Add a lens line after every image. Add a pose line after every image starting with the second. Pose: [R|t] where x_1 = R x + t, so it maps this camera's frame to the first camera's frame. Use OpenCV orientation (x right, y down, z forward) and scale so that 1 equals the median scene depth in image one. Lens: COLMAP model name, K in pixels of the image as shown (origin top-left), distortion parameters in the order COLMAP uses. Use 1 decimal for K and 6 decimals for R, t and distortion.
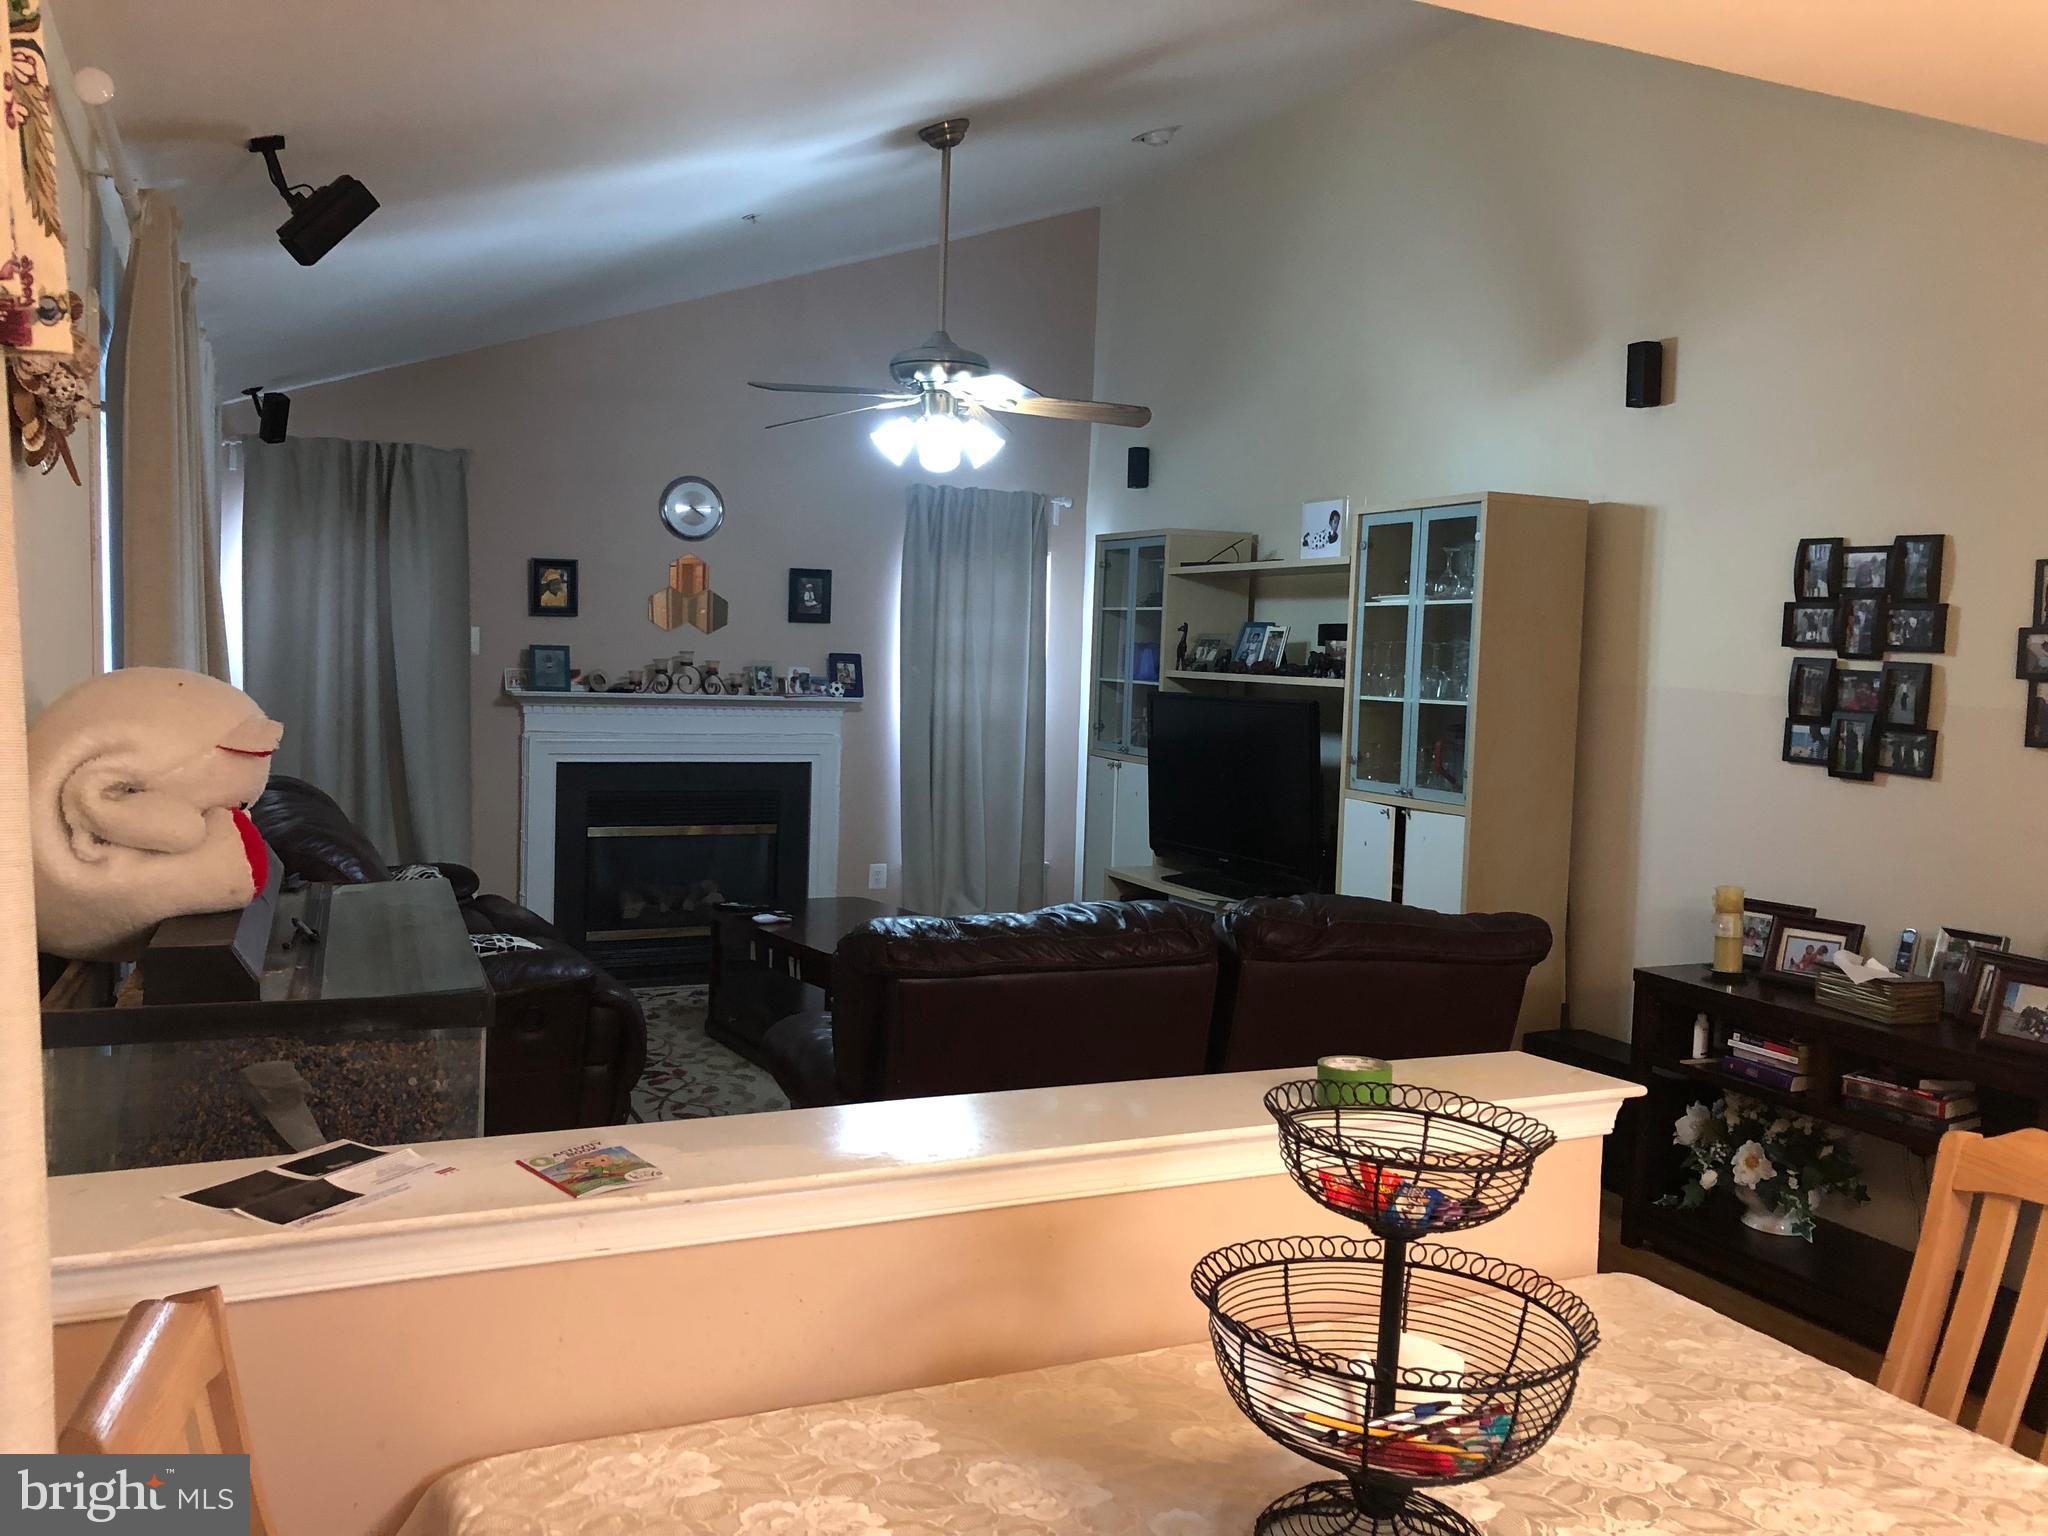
lens RADIAL K [[1677.0, 0, 1010.8], [0, 1677.0, 763.9], [0, 0, 1]] dist [0.010666, 0.002739]
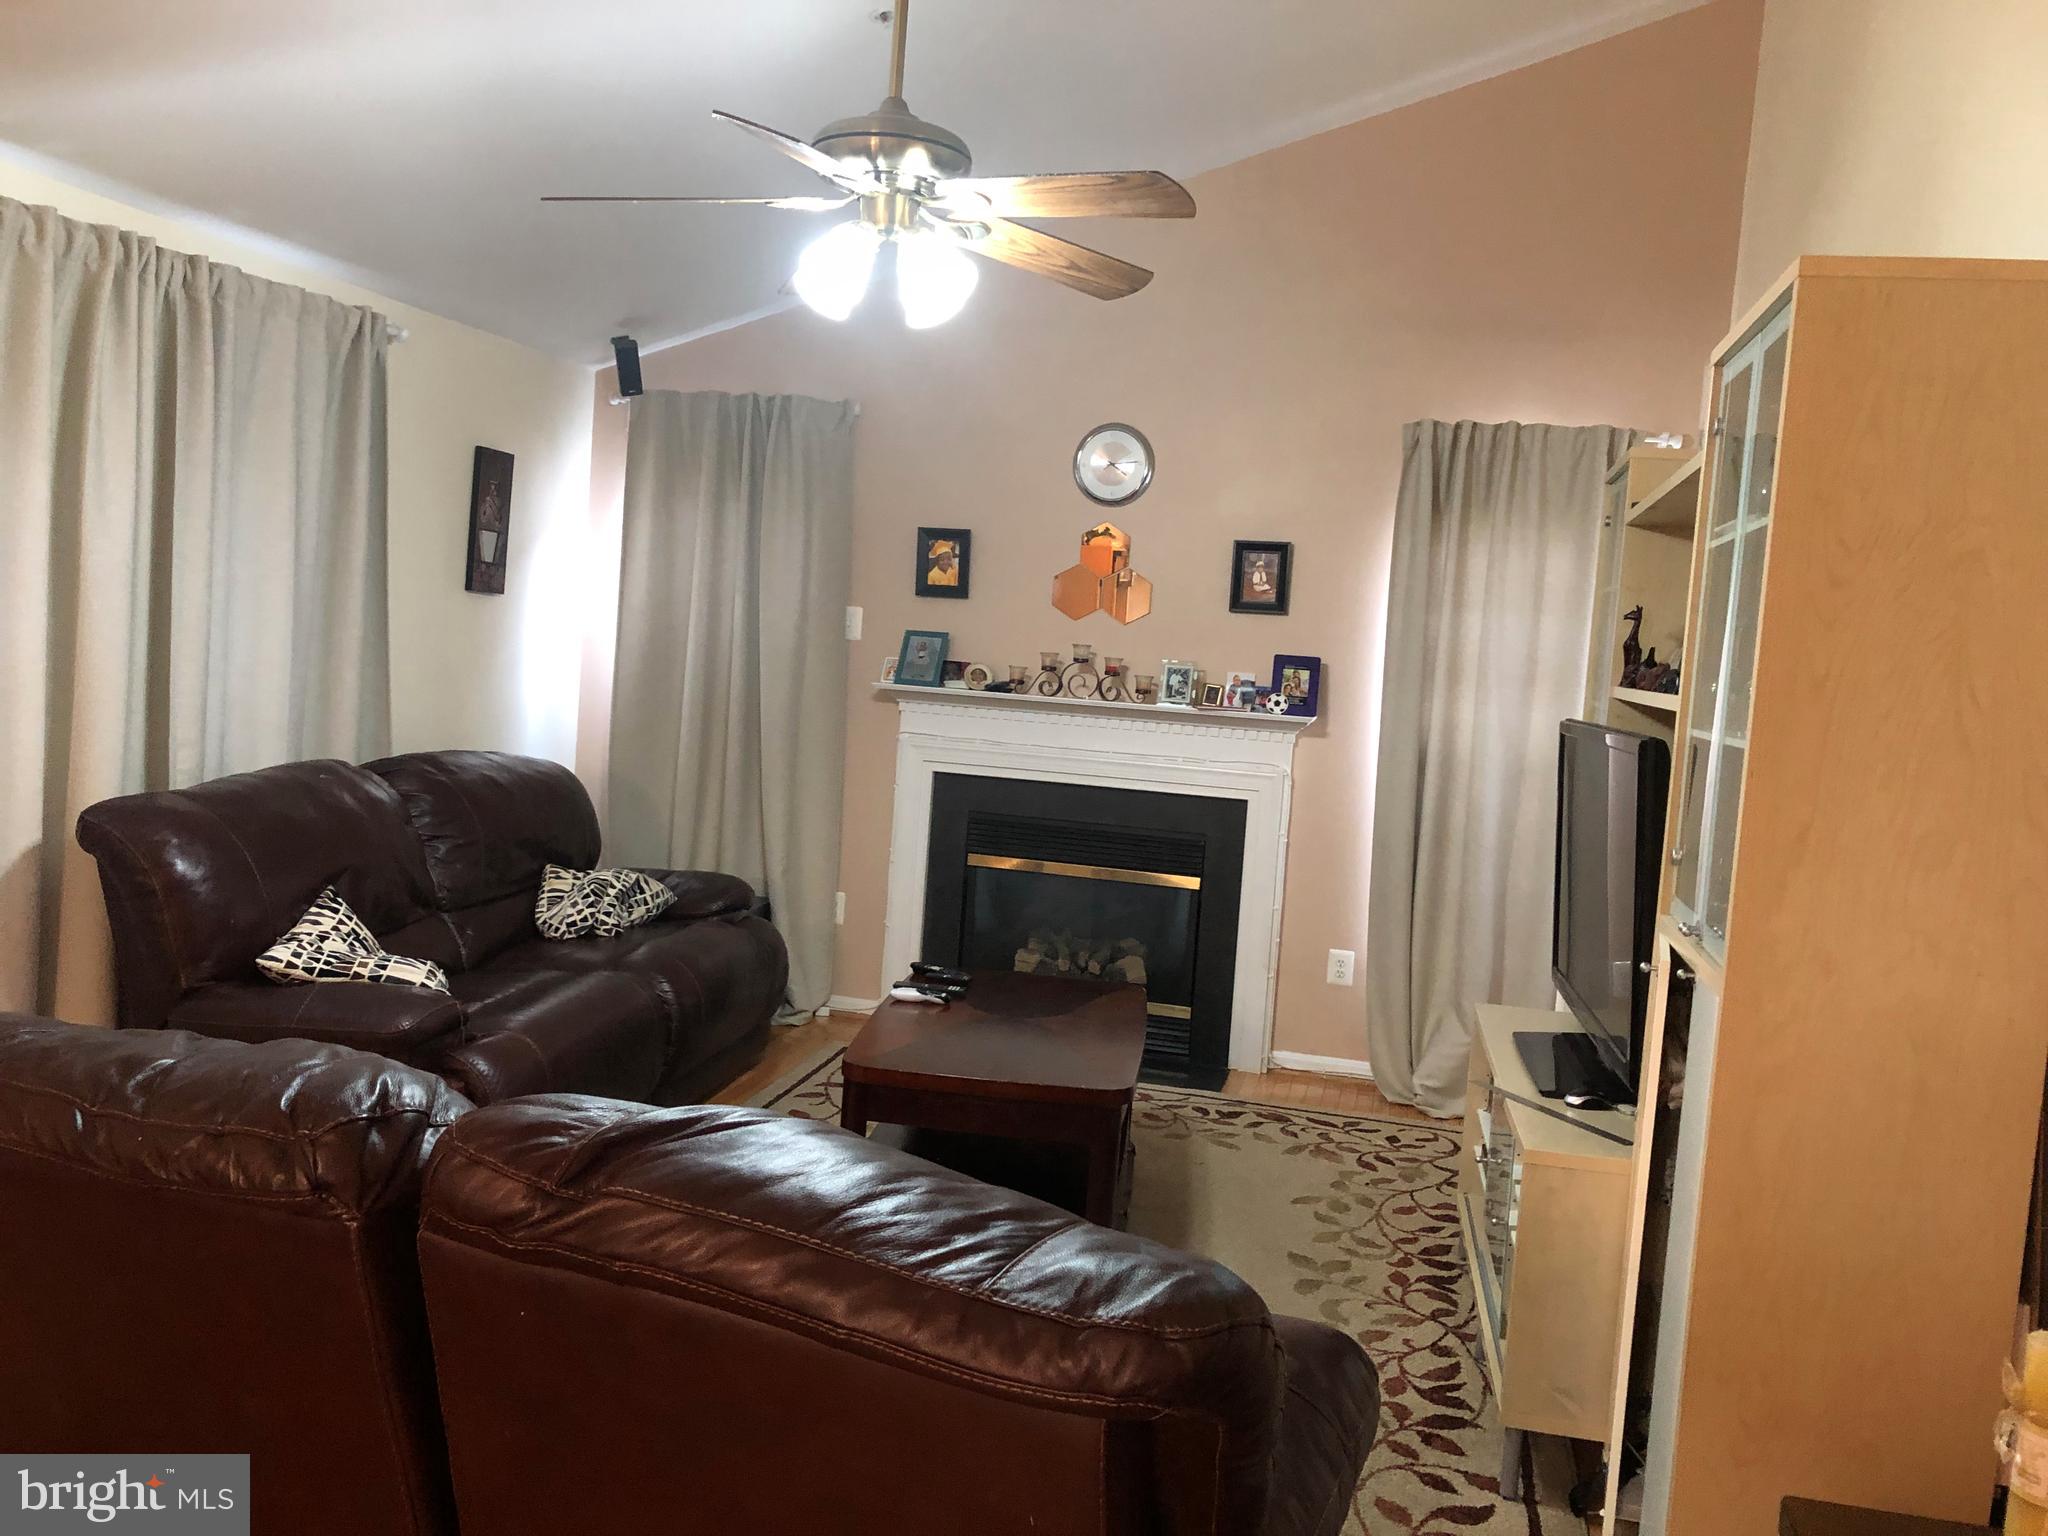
lens RADIAL K [[1655.5, 0, 1023.4], [0, 1655.5, 763.4], [0, 0, 1]] dist [0.113199, 0.000259]
pose [[0.769739, 0.070454, -0.634459, 0.283595], [-0.086611, 0.996227, 0.005549, -0.013300], [0.632456, 0.050680, 0.772936, 0.383059]]
